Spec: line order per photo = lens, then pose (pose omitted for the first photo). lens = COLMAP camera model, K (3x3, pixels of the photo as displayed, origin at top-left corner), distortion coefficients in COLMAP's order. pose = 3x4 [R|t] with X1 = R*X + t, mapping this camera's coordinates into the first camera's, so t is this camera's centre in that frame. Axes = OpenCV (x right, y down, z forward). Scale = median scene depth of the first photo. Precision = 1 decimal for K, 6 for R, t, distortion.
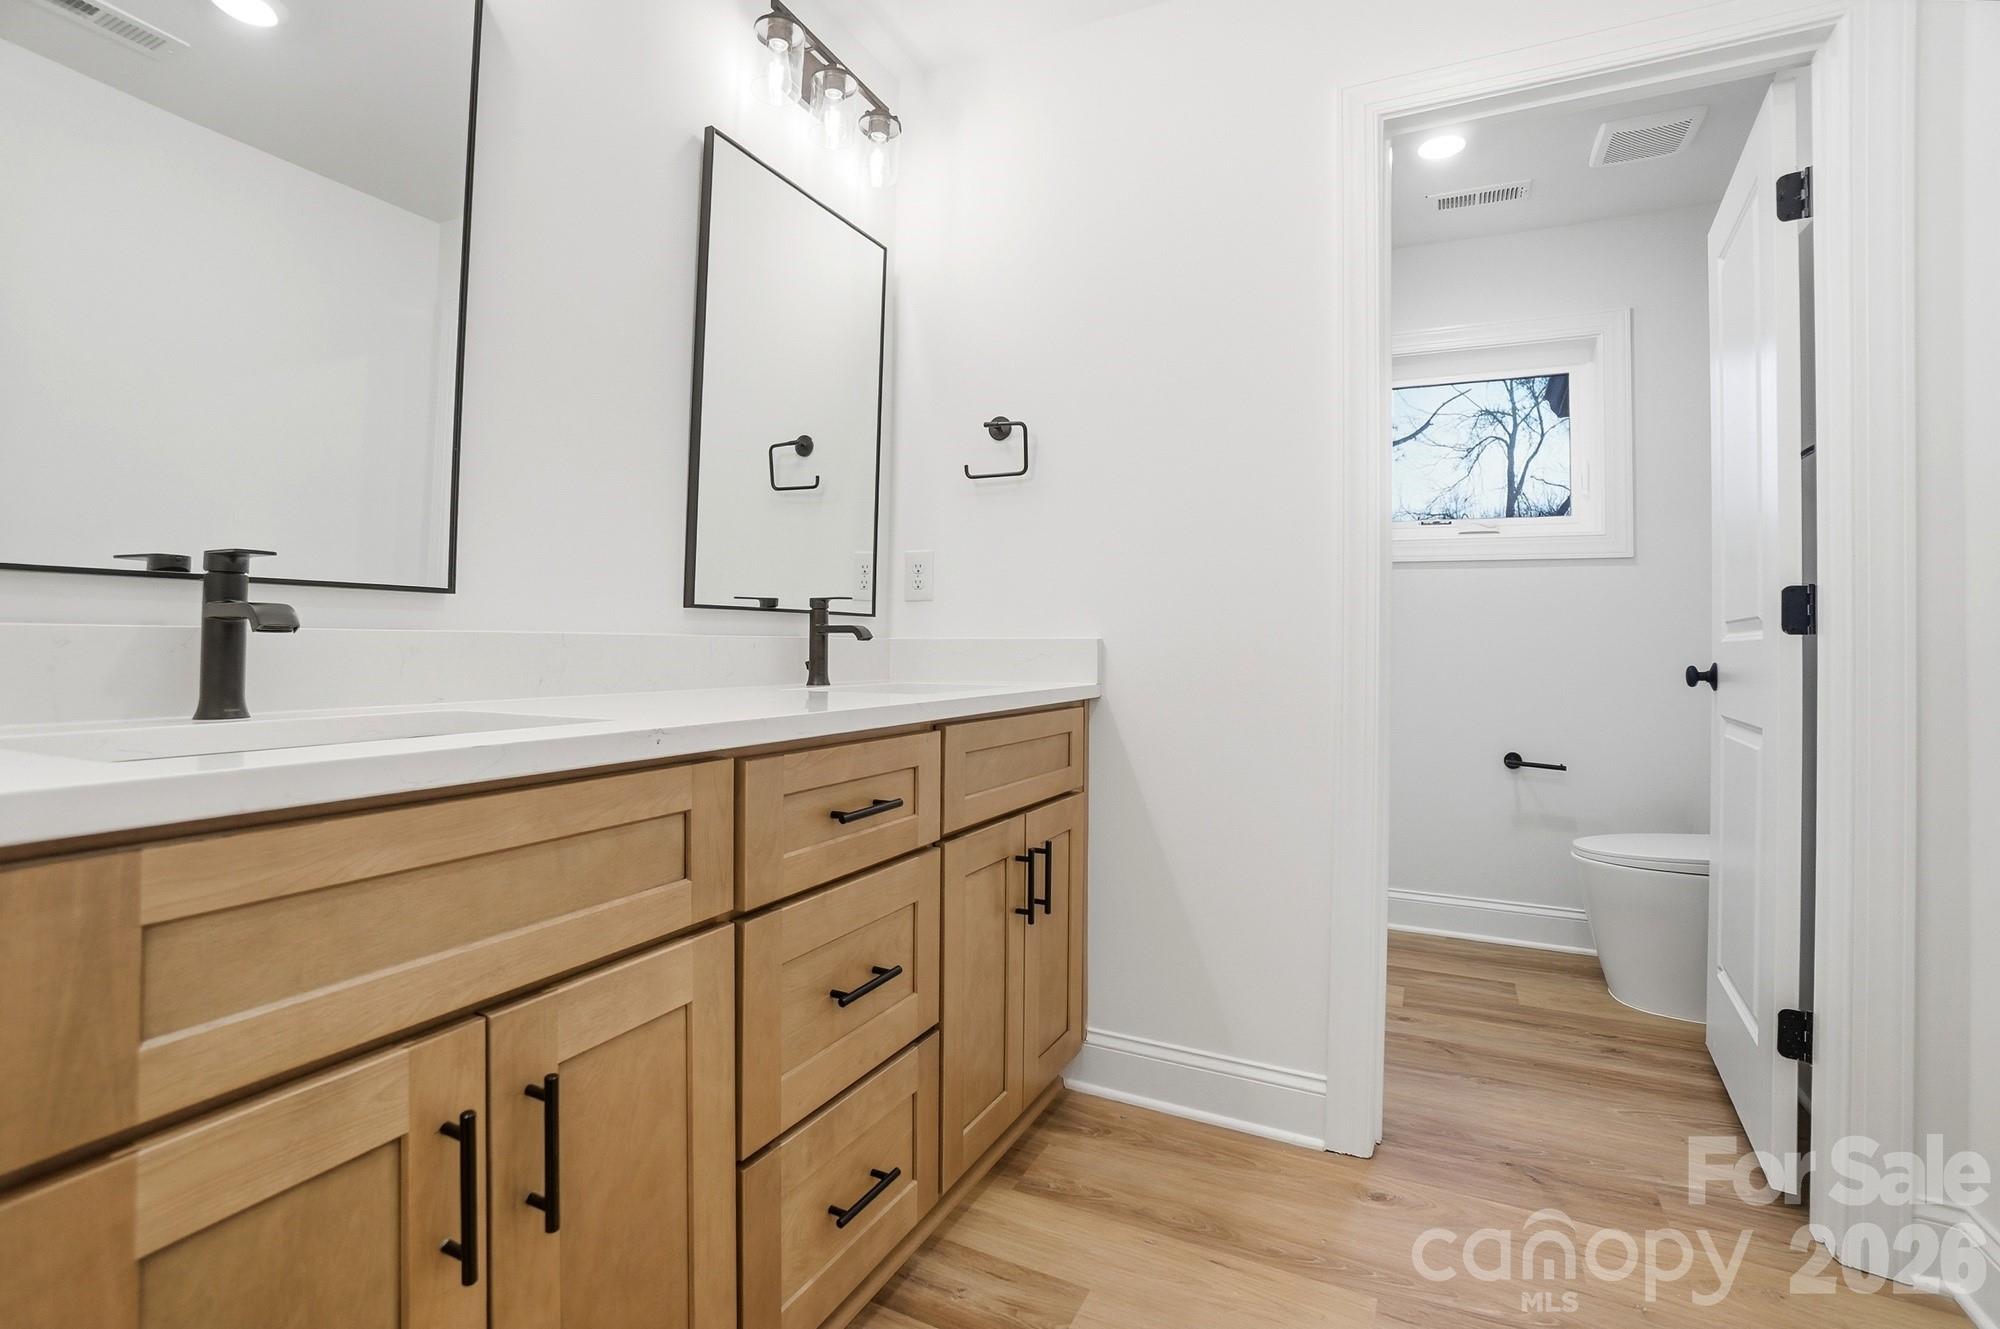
lens RADIAL K [[889.6, 0, 995.4], [0, 889.6, 664.4], [0, 0, 1]] dist [-0.063713, 0.023473]
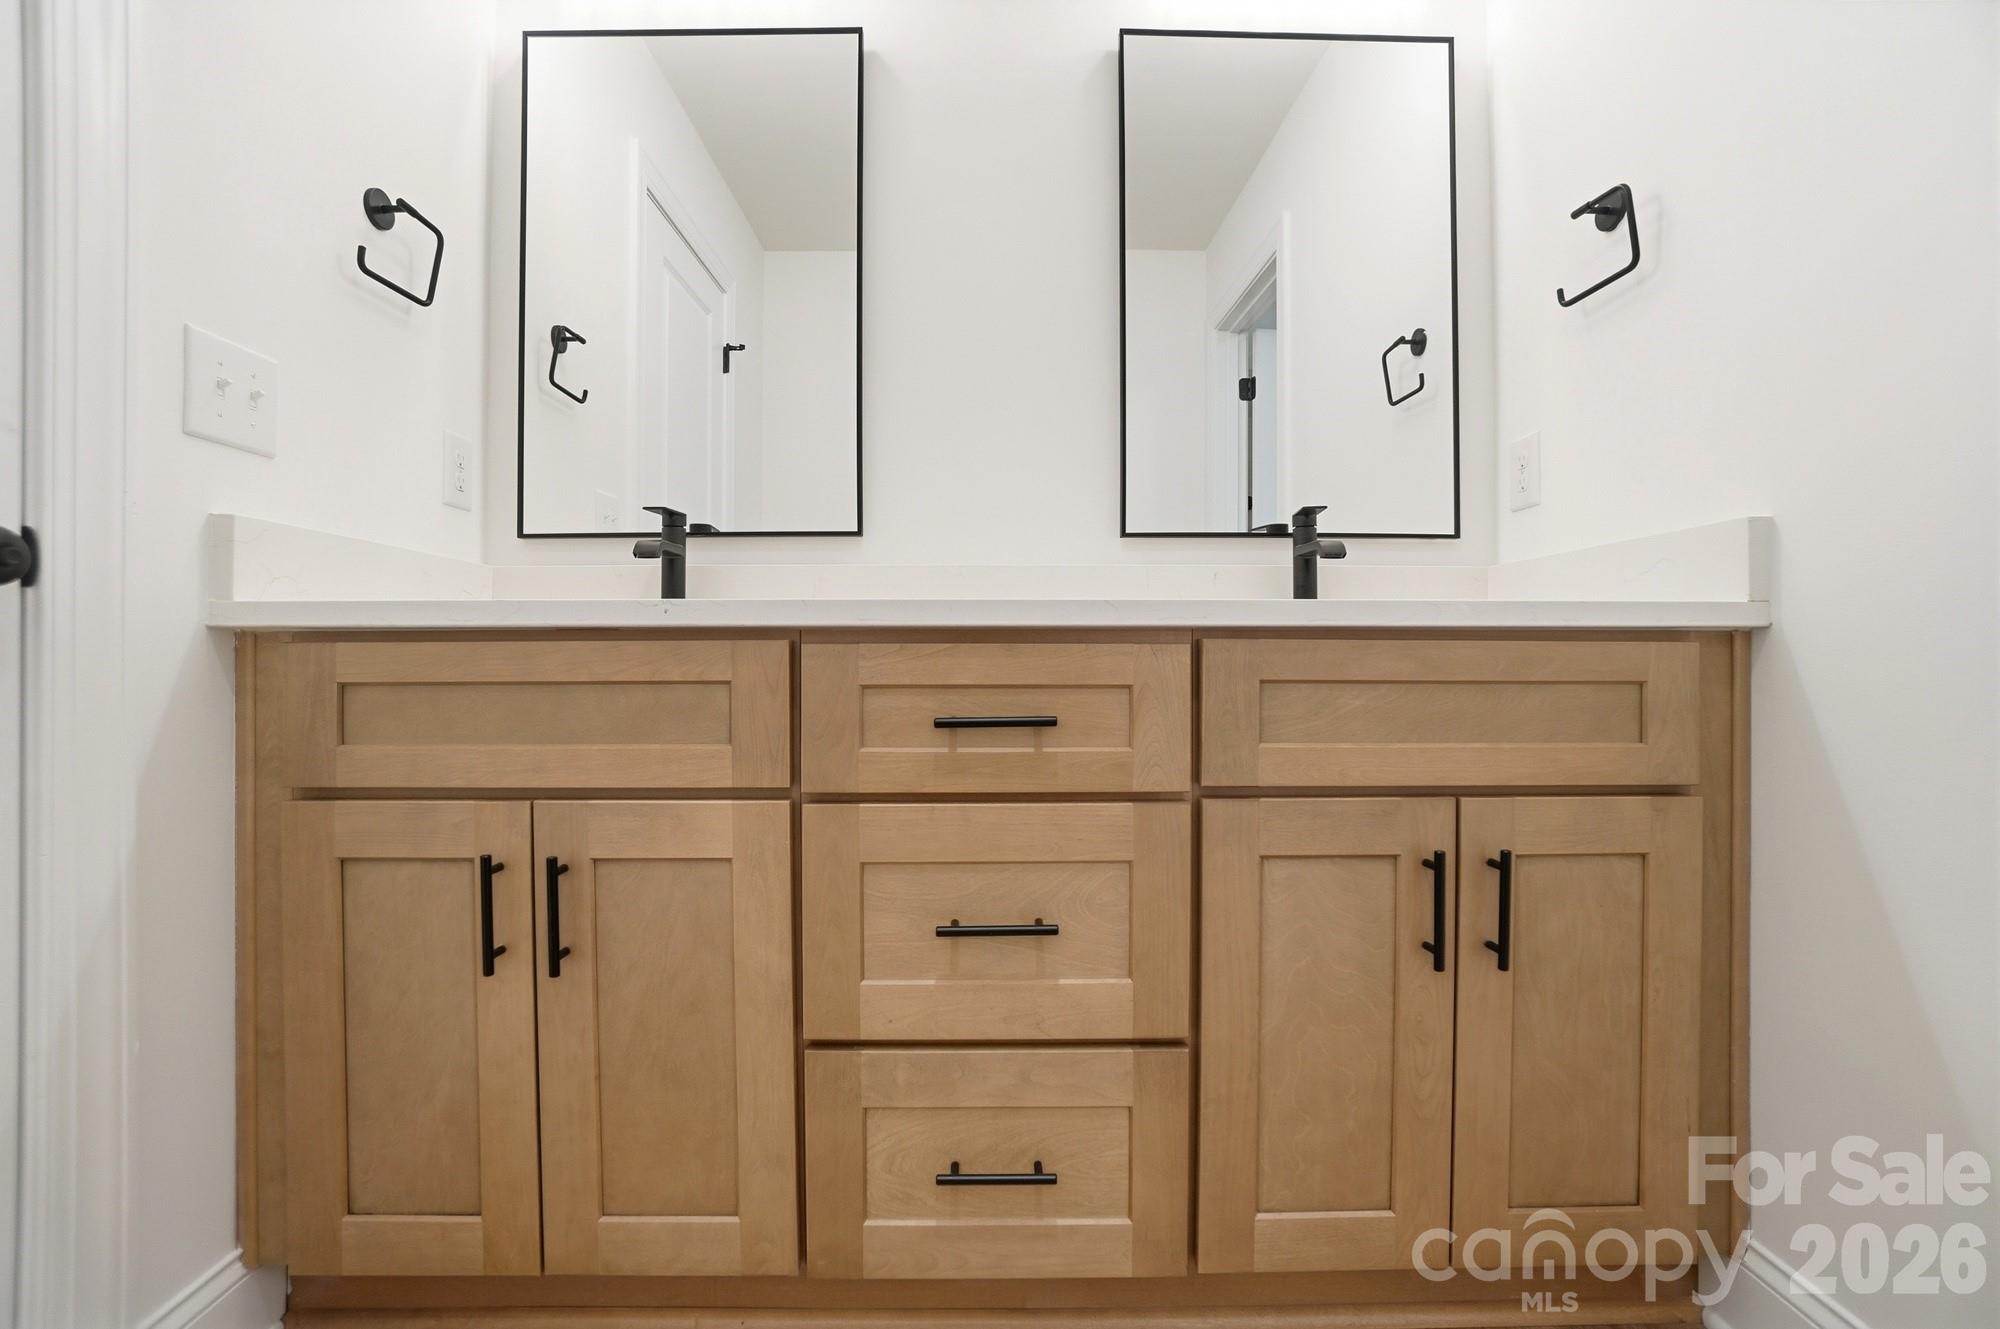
lens RADIAL K [[889.6, 0, 995.4], [0, 889.6, 664.4], [0, 0, 1]] dist [-0.063713, 0.023473]
pose [[0.473434, -0.005694, -0.880811, 0.655403], [-0.006469, 0.999930, -0.009941, 0.128873], [0.880806, 0.010404, 0.473364, 0.645546]]
